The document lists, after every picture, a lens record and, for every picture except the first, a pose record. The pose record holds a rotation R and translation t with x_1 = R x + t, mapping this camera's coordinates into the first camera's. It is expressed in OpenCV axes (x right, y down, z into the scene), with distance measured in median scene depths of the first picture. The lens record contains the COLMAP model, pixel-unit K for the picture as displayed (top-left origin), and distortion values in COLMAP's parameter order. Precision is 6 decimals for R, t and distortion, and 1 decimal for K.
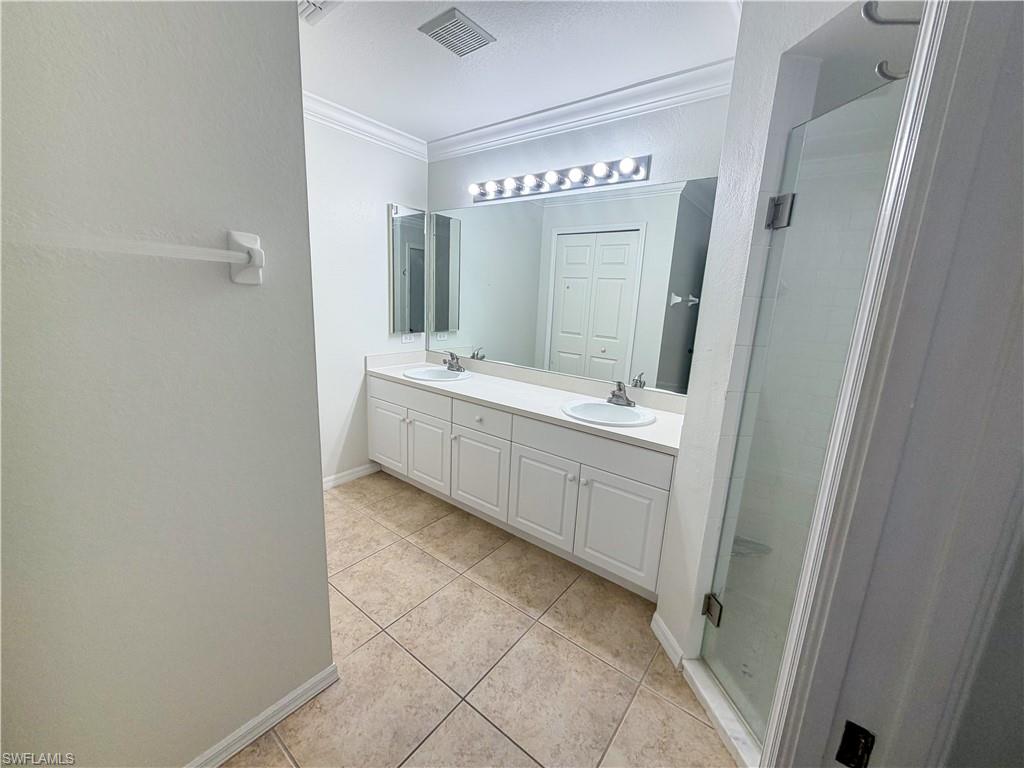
lens RADIAL K [[407.0, 0, 507.7], [0, 407.0, 383.5], [0, 0, 1]] dist [-0.000561, 0.001448]
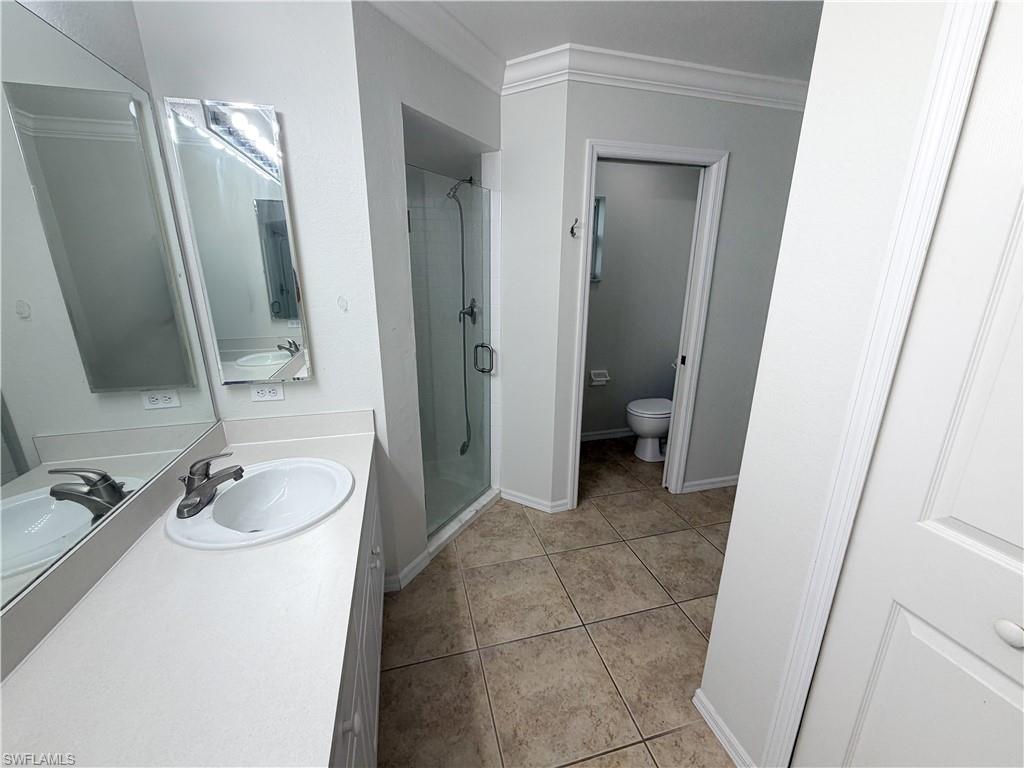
lens RADIAL K [[407.0, 0, 511.8], [0, 407.0, 384.0], [0, 0, 1]] dist [-0.000561, 0.001448]
pose [[-0.797646, -0.213465, 0.564086, -0.242892], [0.084301, 0.886631, 0.454730, -0.230351], [-0.597205, 0.410266, -0.689222, 0.861161]]
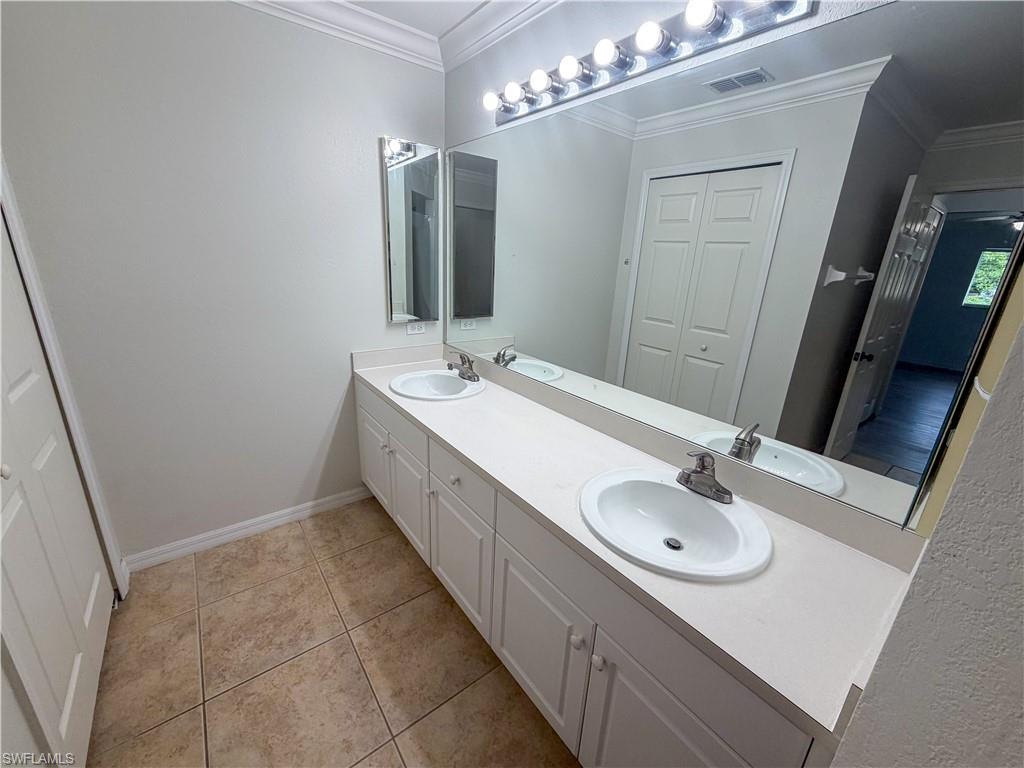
lens RADIAL K [[407.0, 0, 508.3], [0, 407.0, 383.8], [0, 0, 1]] dist [-0.000561, 0.001448]
pose [[0.968329, 0.072538, -0.238910, 0.121671], [-0.052165, 0.994527, 0.090526, -0.098773], [0.244169, -0.075197, 0.966813, 0.357676]]
